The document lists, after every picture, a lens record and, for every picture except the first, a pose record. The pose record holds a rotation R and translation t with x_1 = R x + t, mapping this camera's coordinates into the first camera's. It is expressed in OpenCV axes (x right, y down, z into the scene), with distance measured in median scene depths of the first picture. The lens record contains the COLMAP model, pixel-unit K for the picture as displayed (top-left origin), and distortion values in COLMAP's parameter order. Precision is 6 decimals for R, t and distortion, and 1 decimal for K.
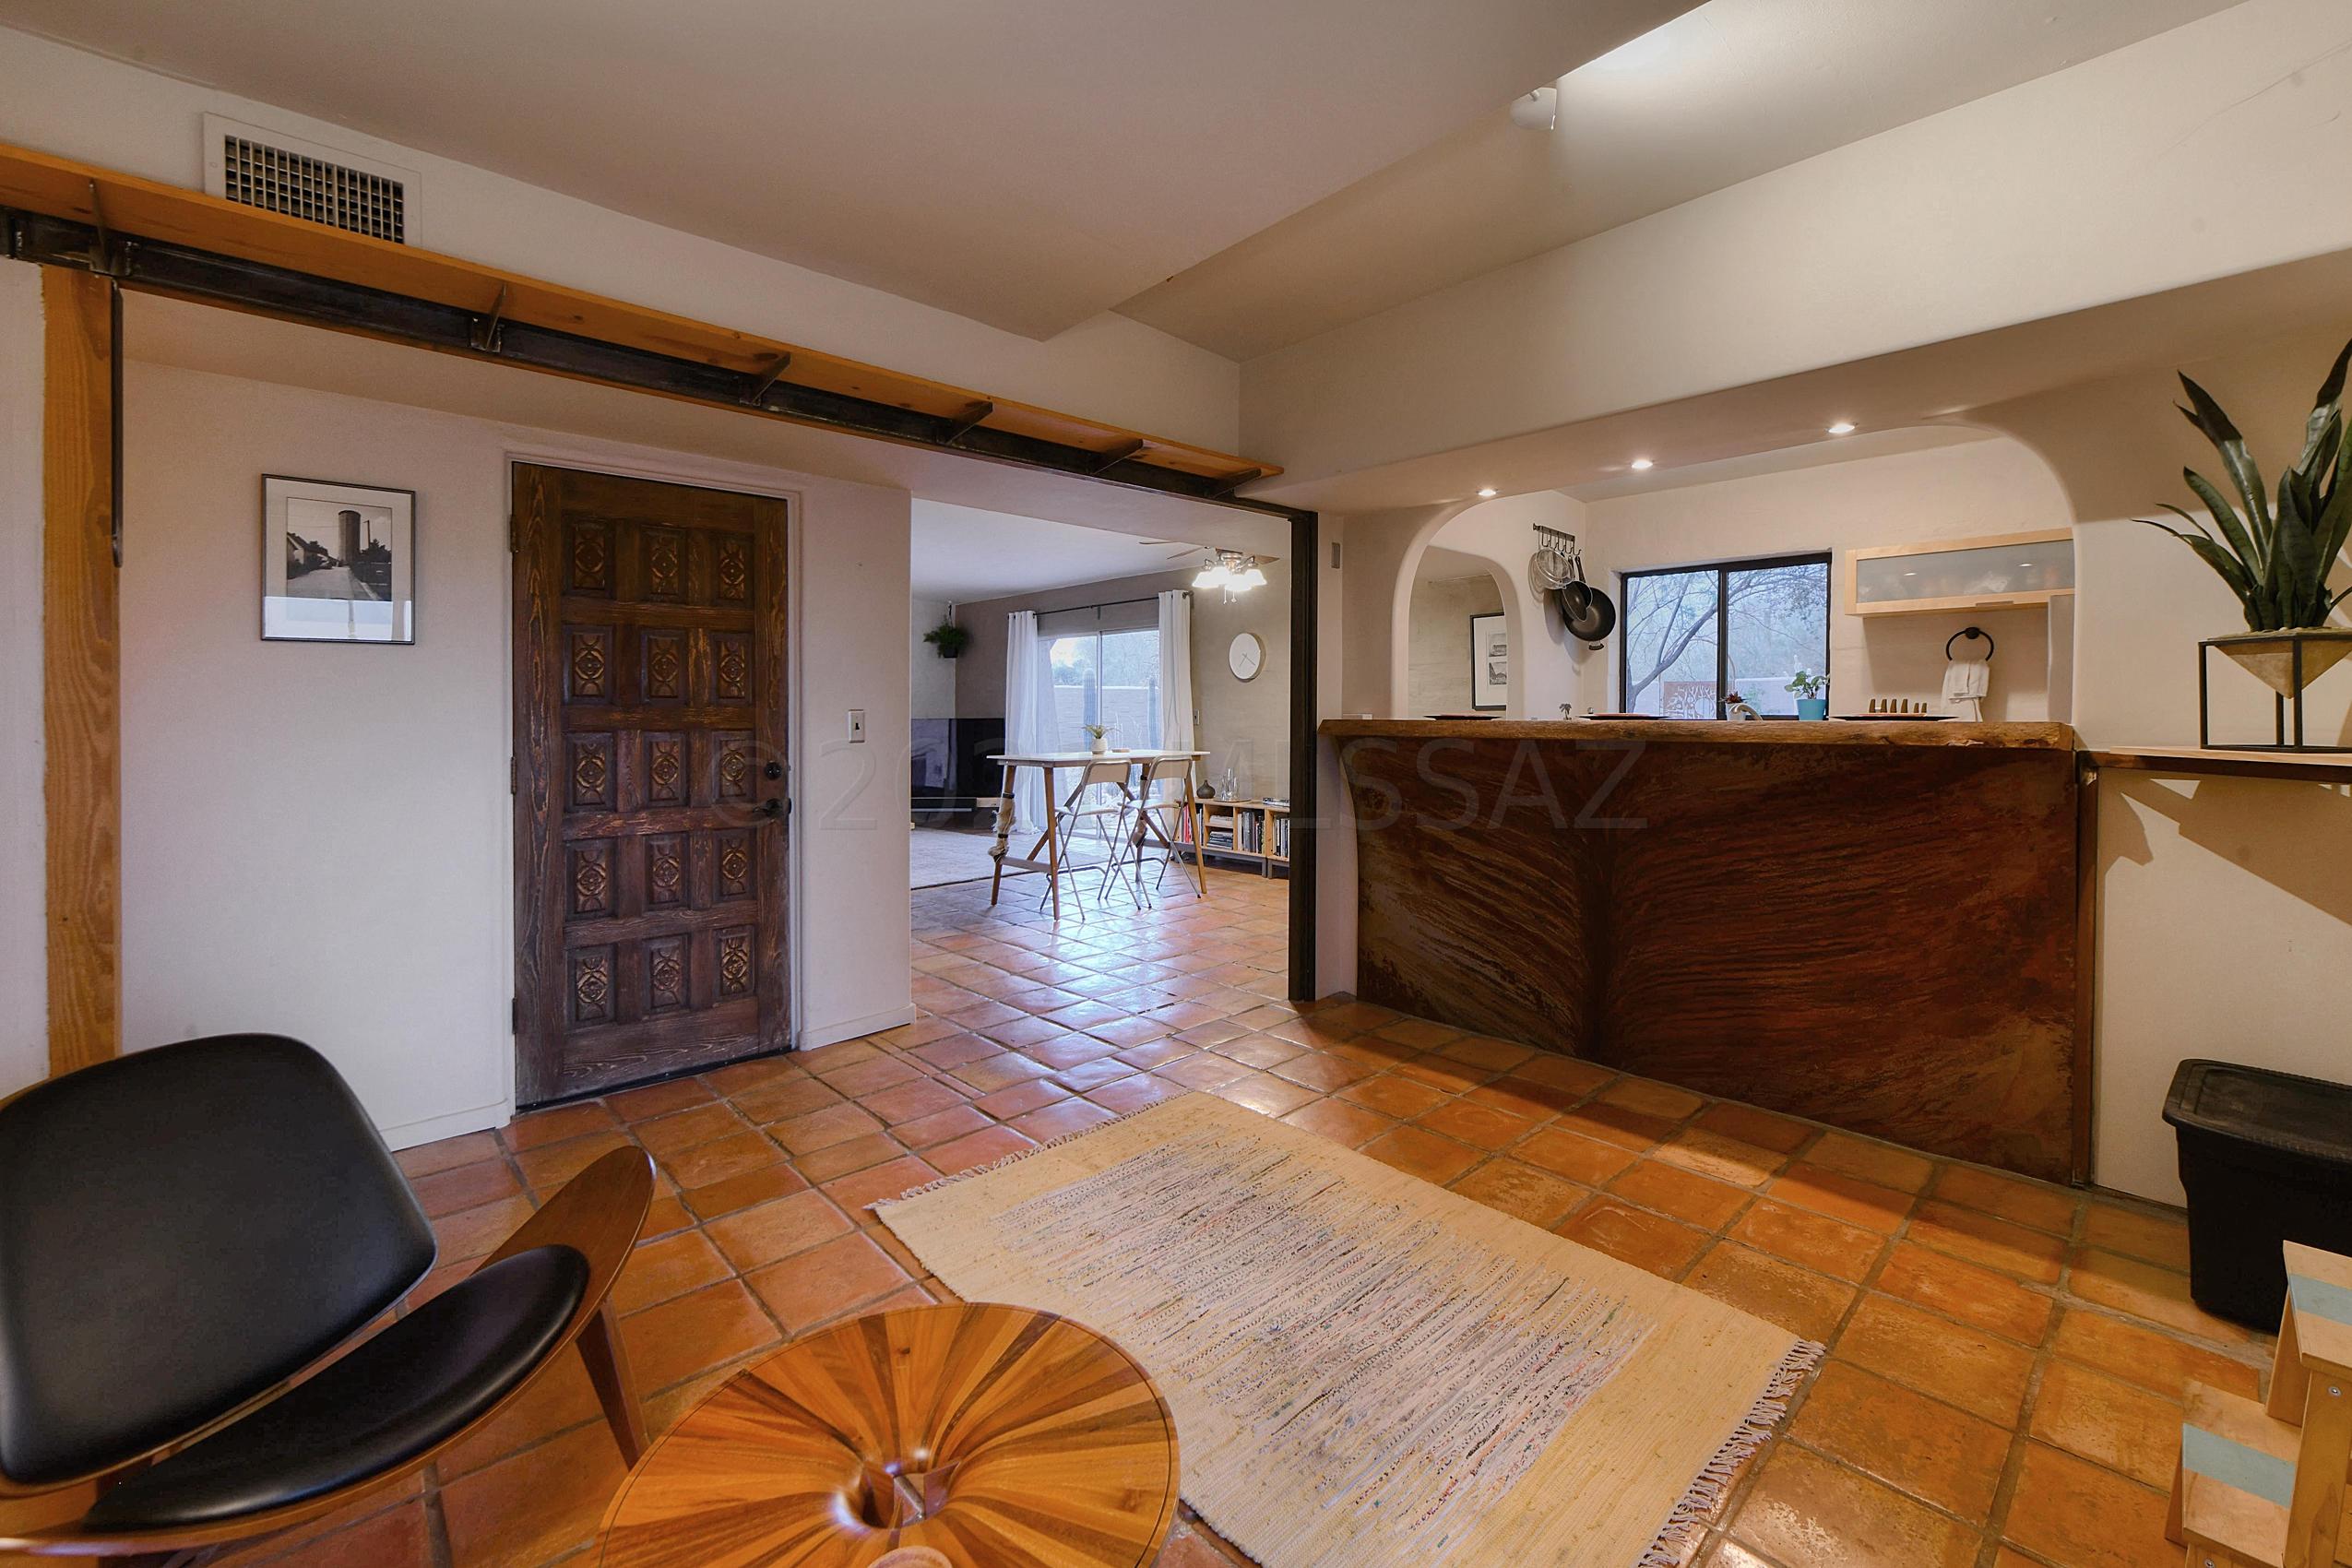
lens RADIAL K [[989.2, 0, 1190.6], [0, 989.2, 753.1], [0, 0, 1]] dist [0.000190, -0.000178]
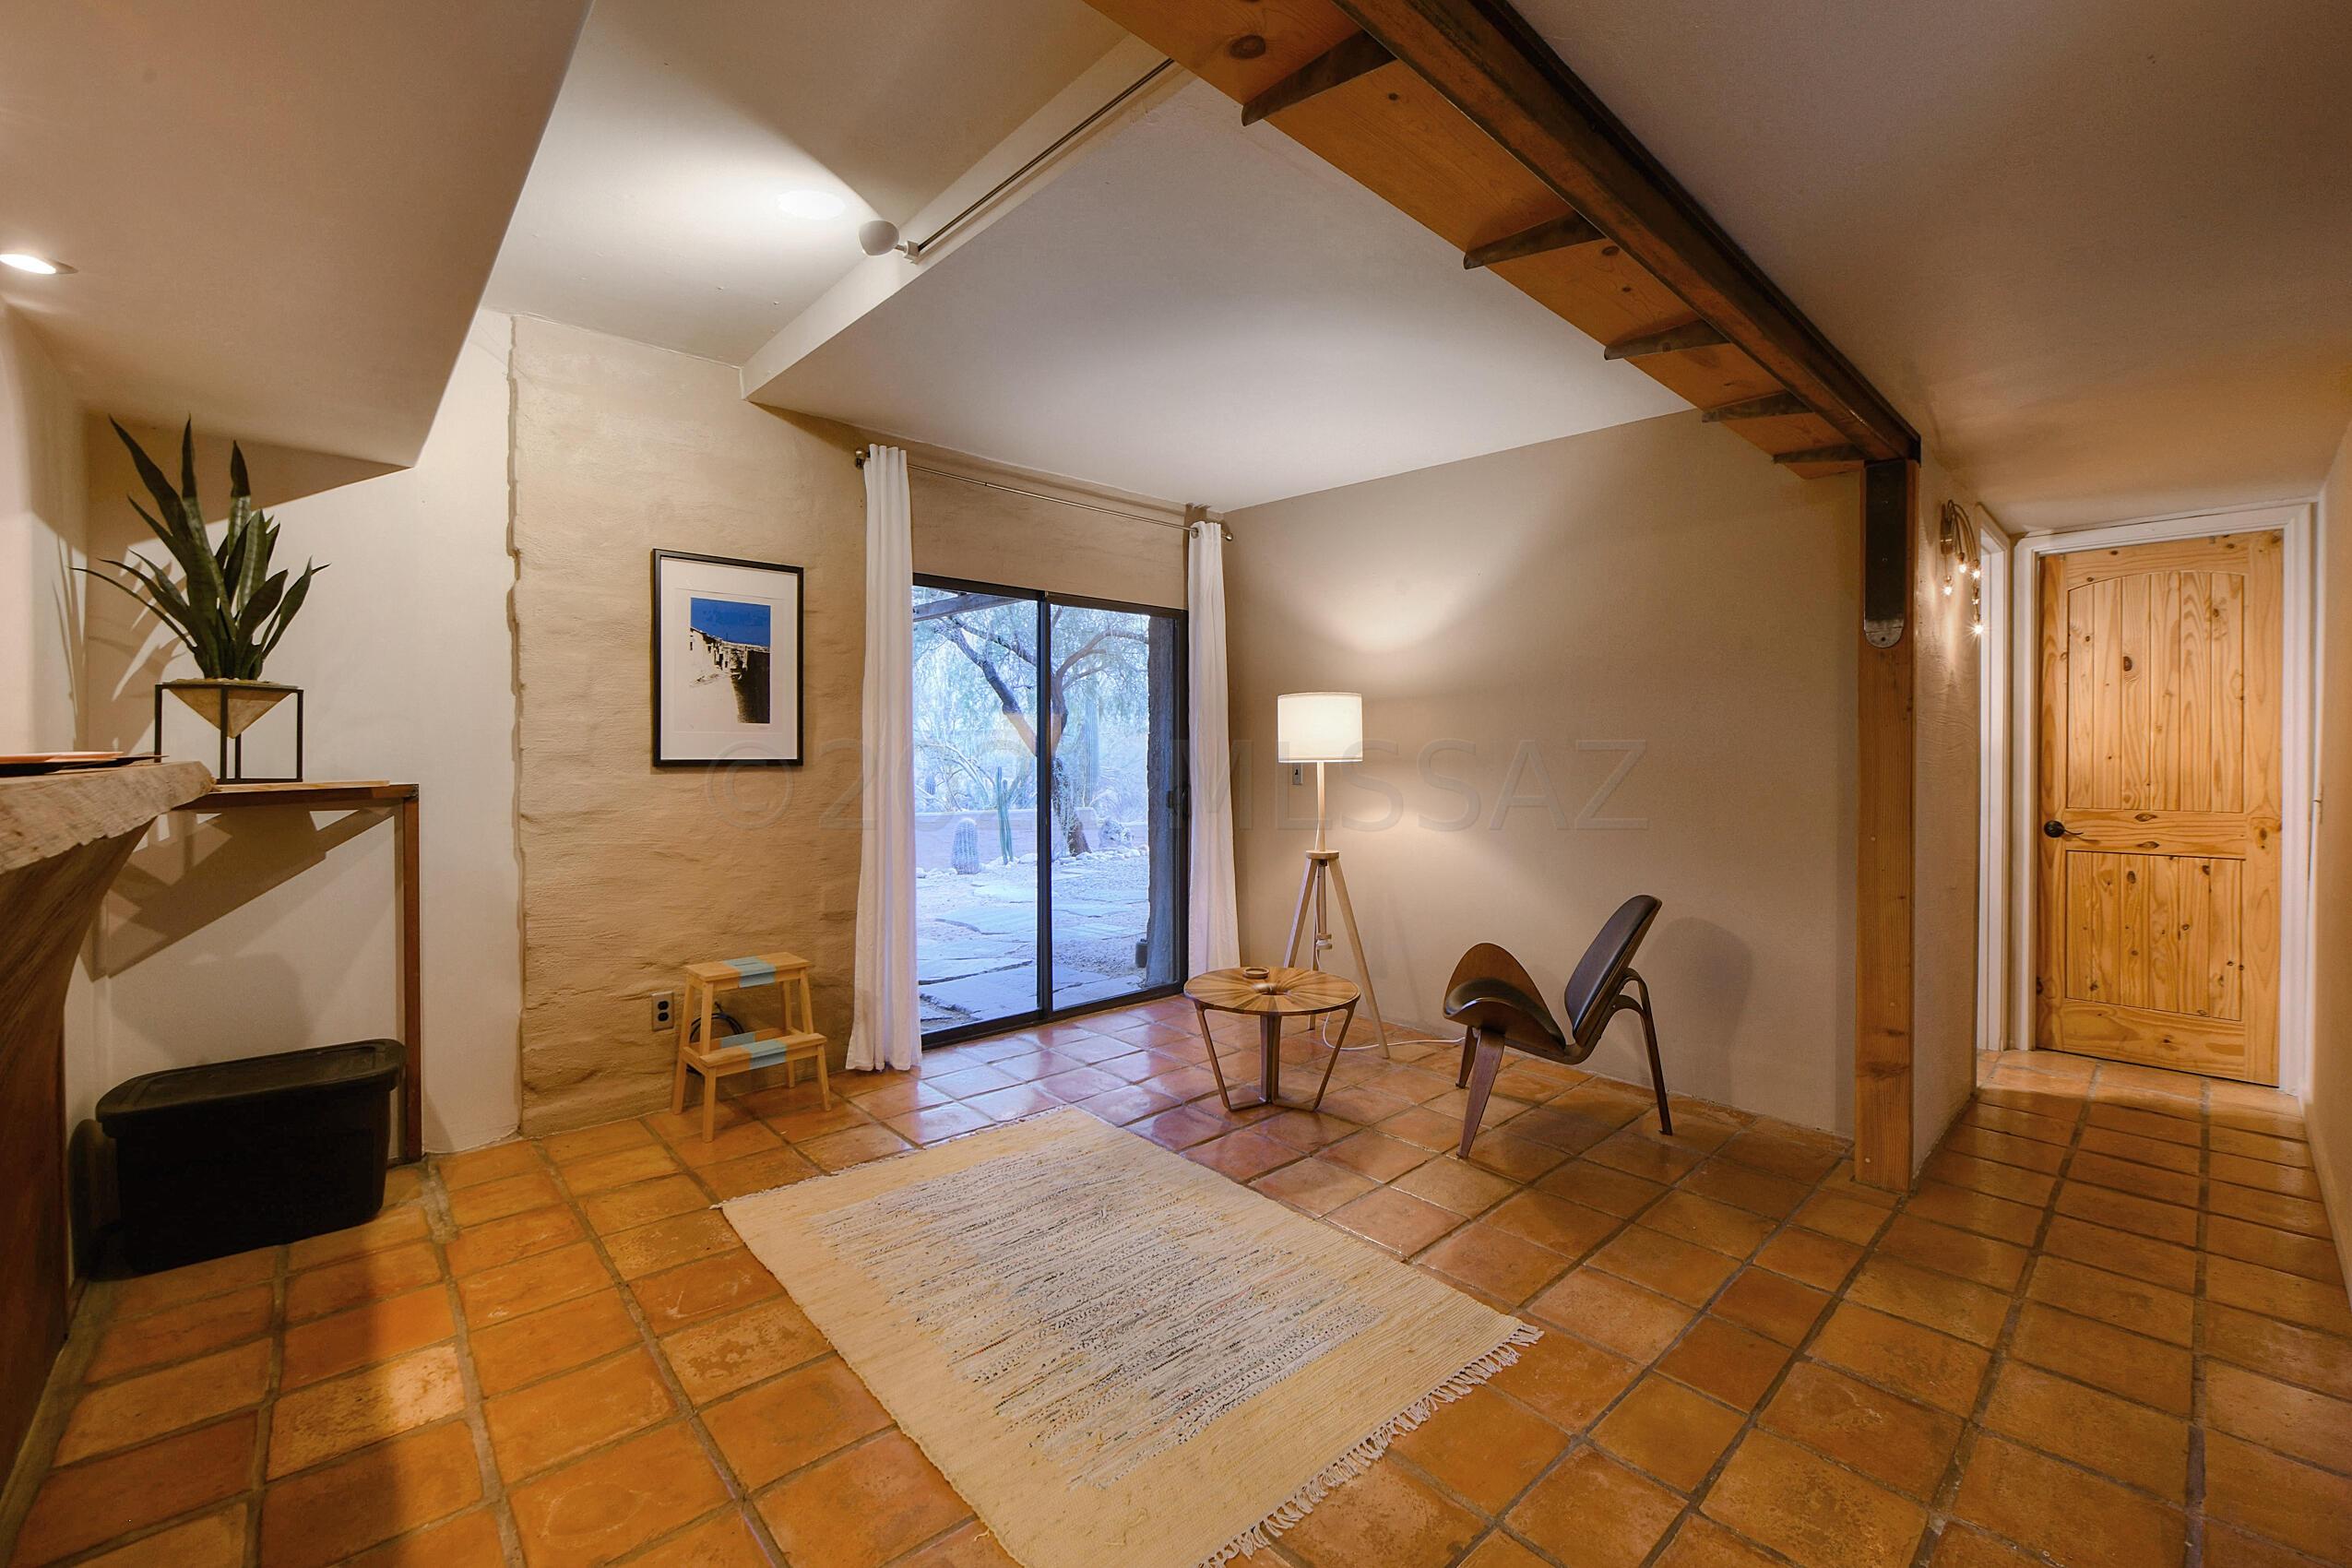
lens RADIAL K [[989.2, 0, 1190.6], [0, 989.2, 753.1], [0, 0, 1]] dist [0.000190, -0.000178]
pose [[-0.999569, 0.004209, 0.029040, -0.062817], [0.005724, 0.998616, 0.052277, -0.087341], [-0.028779, 0.052421, -0.998210, 2.004395]]
